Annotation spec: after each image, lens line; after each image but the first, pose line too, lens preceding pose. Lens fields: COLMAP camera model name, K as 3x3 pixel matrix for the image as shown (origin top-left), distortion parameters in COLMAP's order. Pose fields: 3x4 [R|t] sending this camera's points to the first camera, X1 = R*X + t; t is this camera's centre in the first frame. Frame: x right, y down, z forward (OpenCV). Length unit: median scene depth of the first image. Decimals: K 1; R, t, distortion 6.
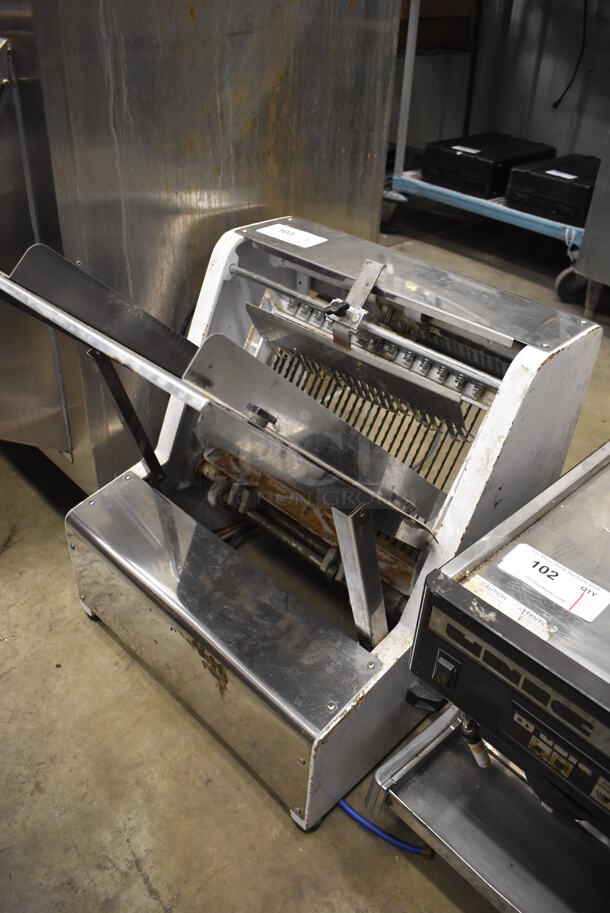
lens RADIAL K [[700.8, 0, 305.0], [0, 700.8, 456.5], [0, 0, 1]] dist [-0.092869, 0.000174]
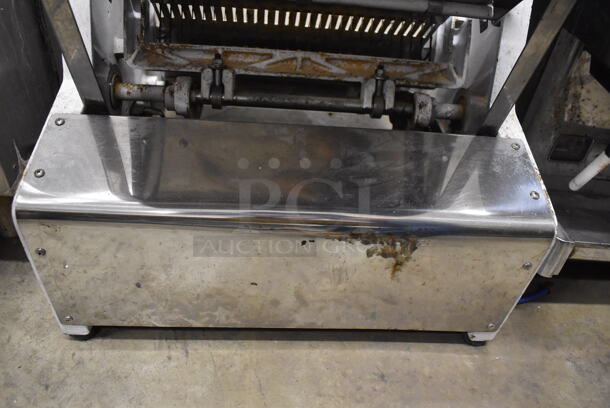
lens RADIAL K [[468.2, 0, 305.0], [0, 468.2, 204.0], [0, 0, 1]] dist [-0.092869, 0.000174]
pose [[0.683586, -0.478298, 0.551309, -0.457159], [0.375746, 0.878184, 0.295985, 0.070418], [-0.625720, 0.004821, 0.780033, 0.633816]]
